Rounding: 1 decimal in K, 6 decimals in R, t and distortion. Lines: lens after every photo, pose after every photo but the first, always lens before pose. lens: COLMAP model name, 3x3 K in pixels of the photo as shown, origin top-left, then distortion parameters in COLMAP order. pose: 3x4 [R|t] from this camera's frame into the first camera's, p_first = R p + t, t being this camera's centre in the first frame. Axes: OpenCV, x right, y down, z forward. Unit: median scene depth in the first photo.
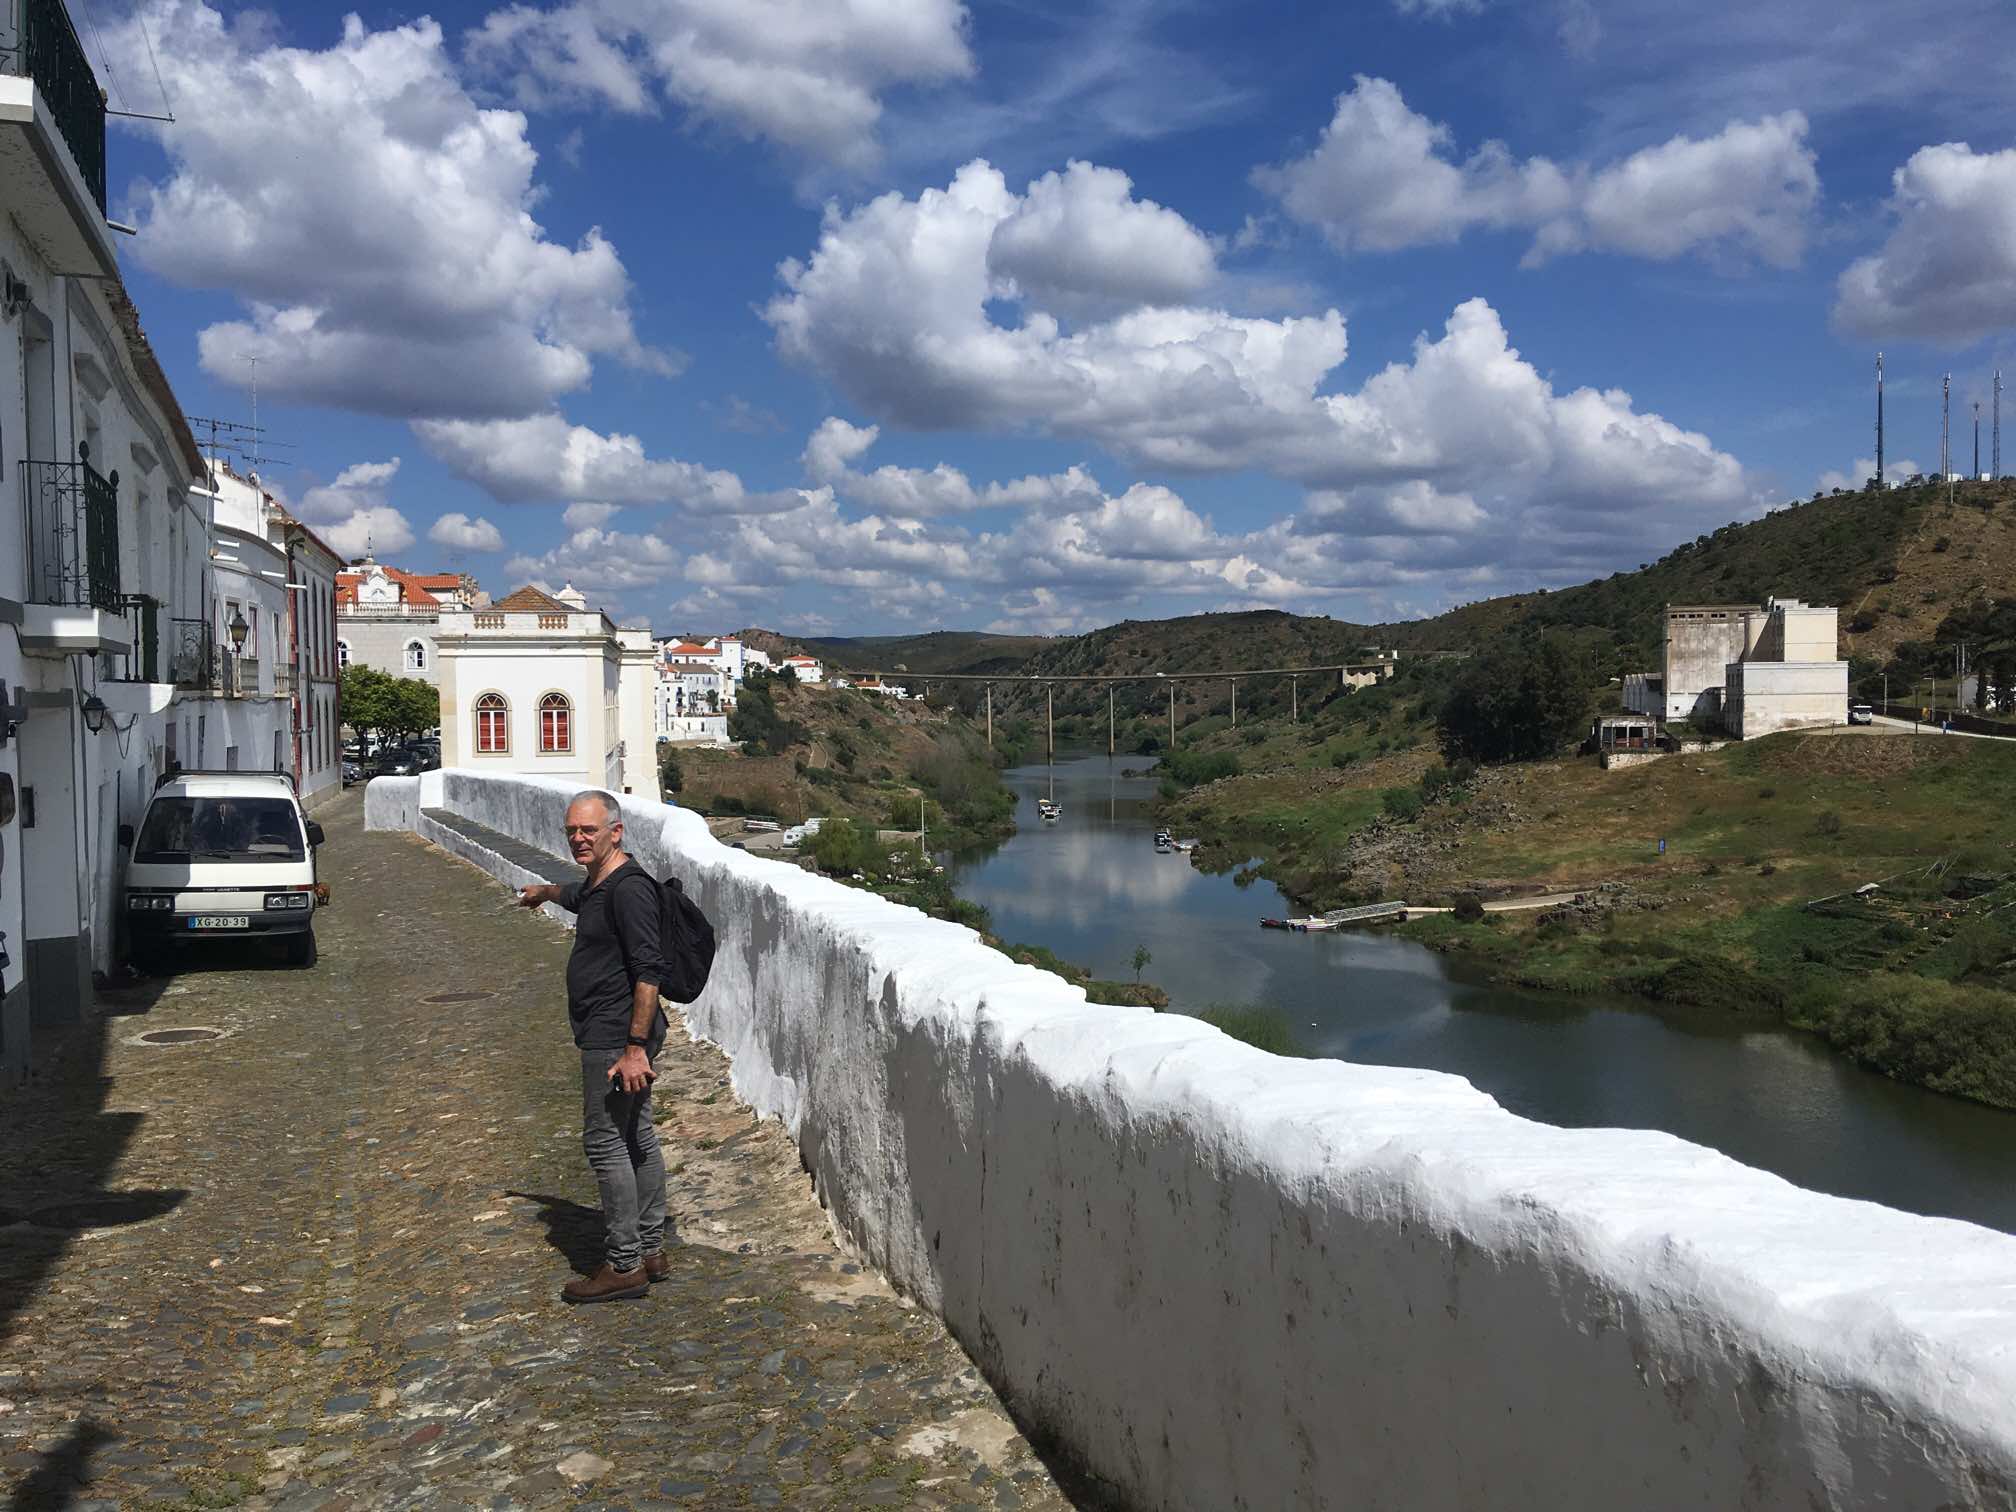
lens RADIAL K [[1702.9, 0, 1013.7], [0, 1702.9, 771.0], [0, 0, 1]] dist [0.131741, 0.012227]
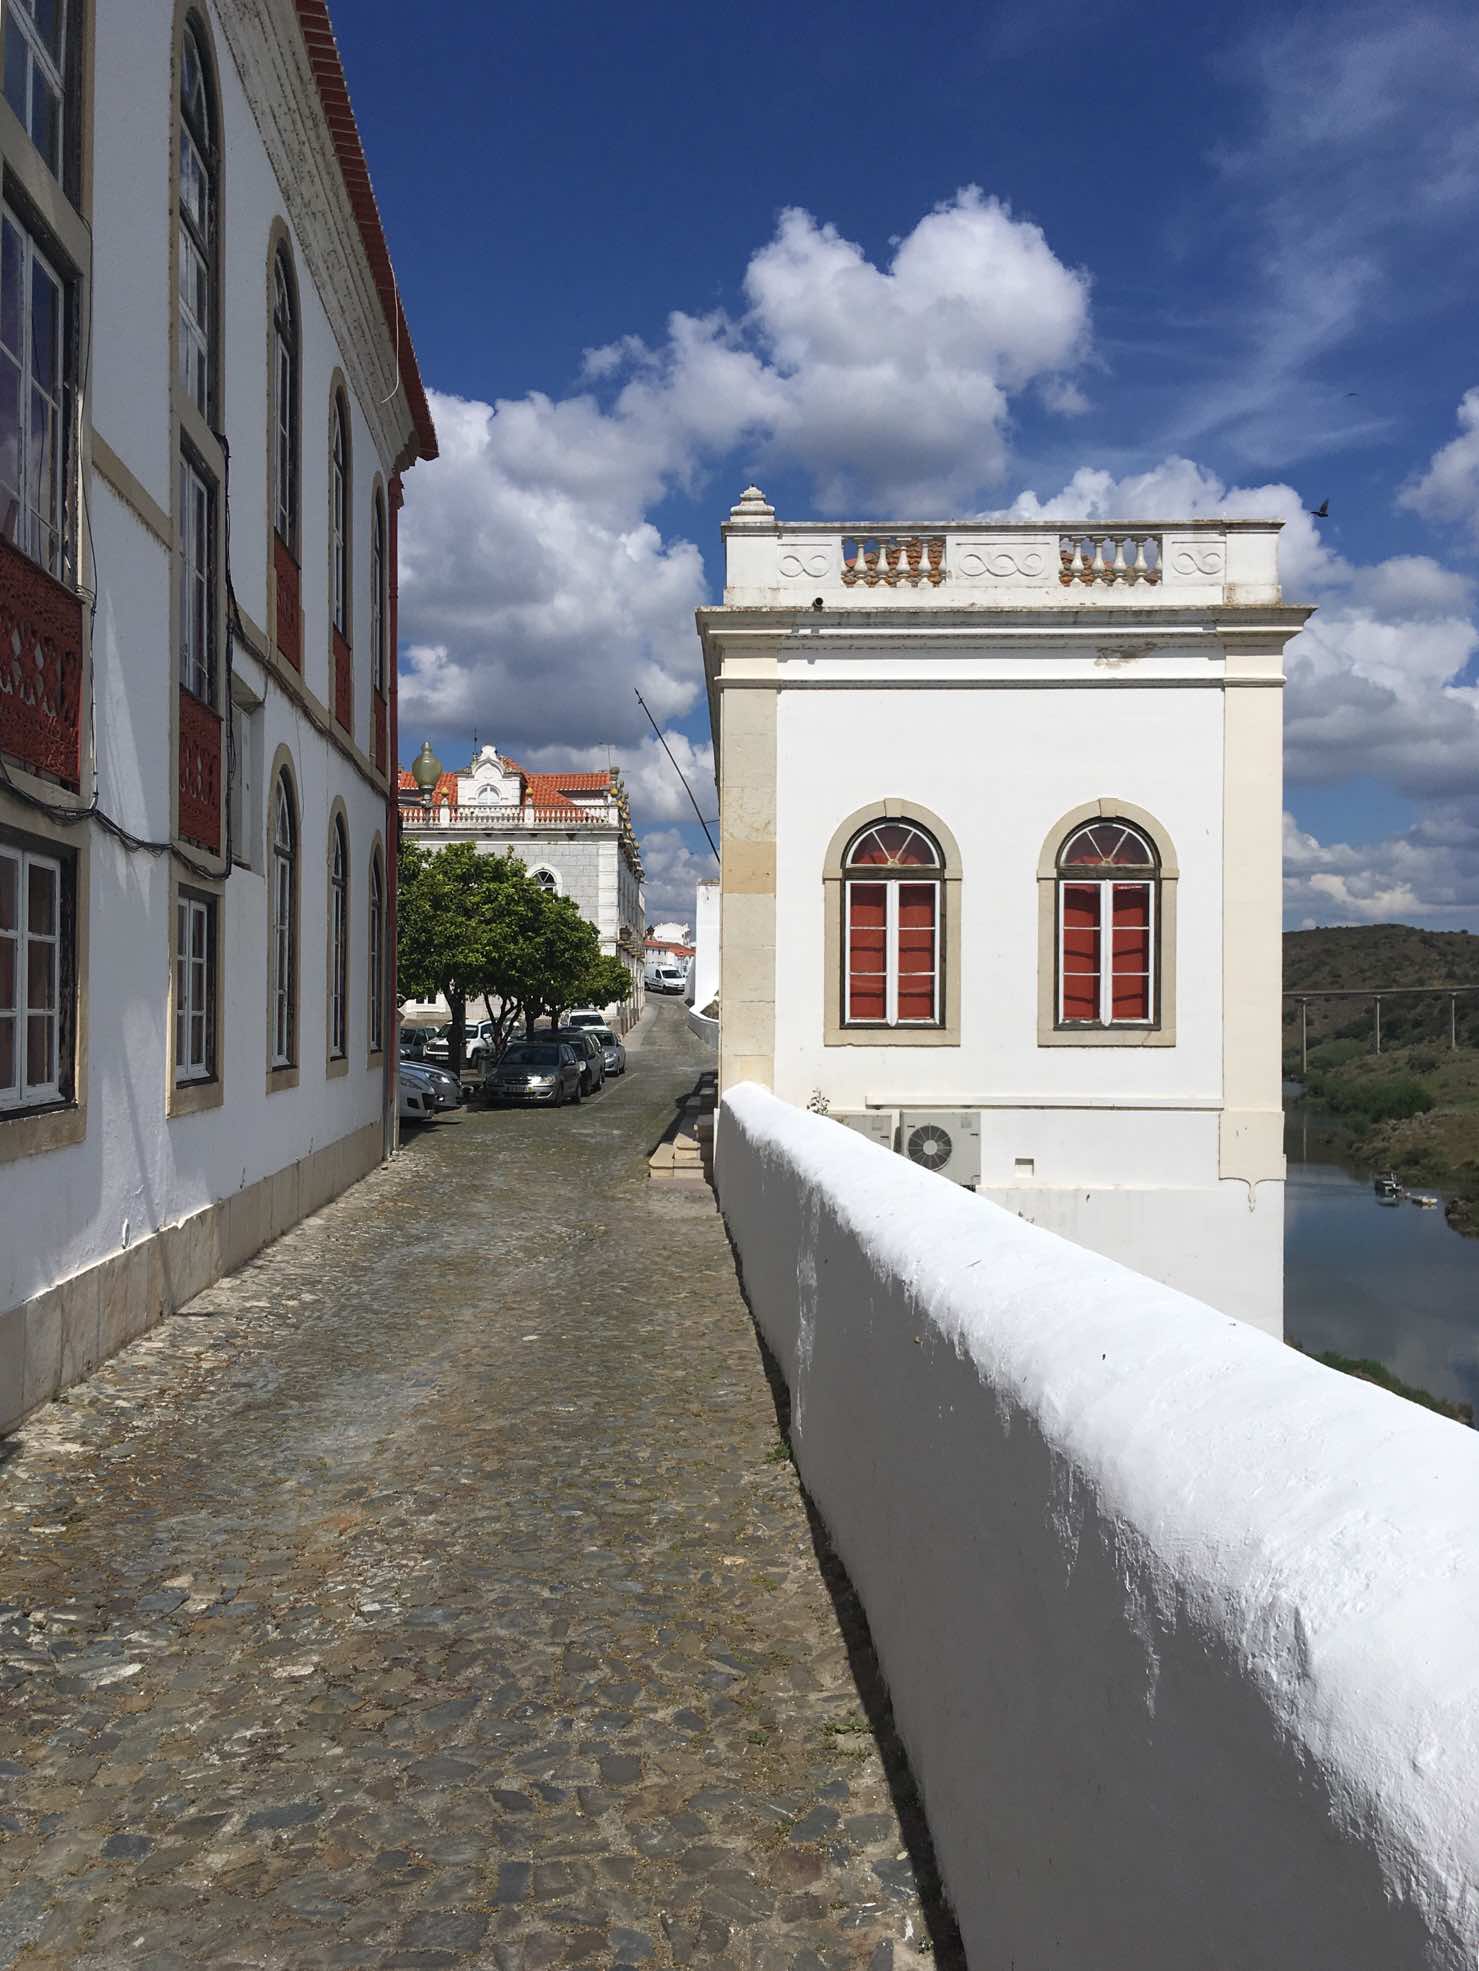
lens RADIAL K [[1664.9, 0, 735.1], [0, 1664.9, 980.9], [0, 0, 1]] dist [0.131741, 0.012227]
pose [[0.981383, 0.006677, -0.191944, -0.187836], [-0.019227, 0.997791, -0.063594, -0.000785], [0.191095, 0.066101, 0.979343, 0.498752]]
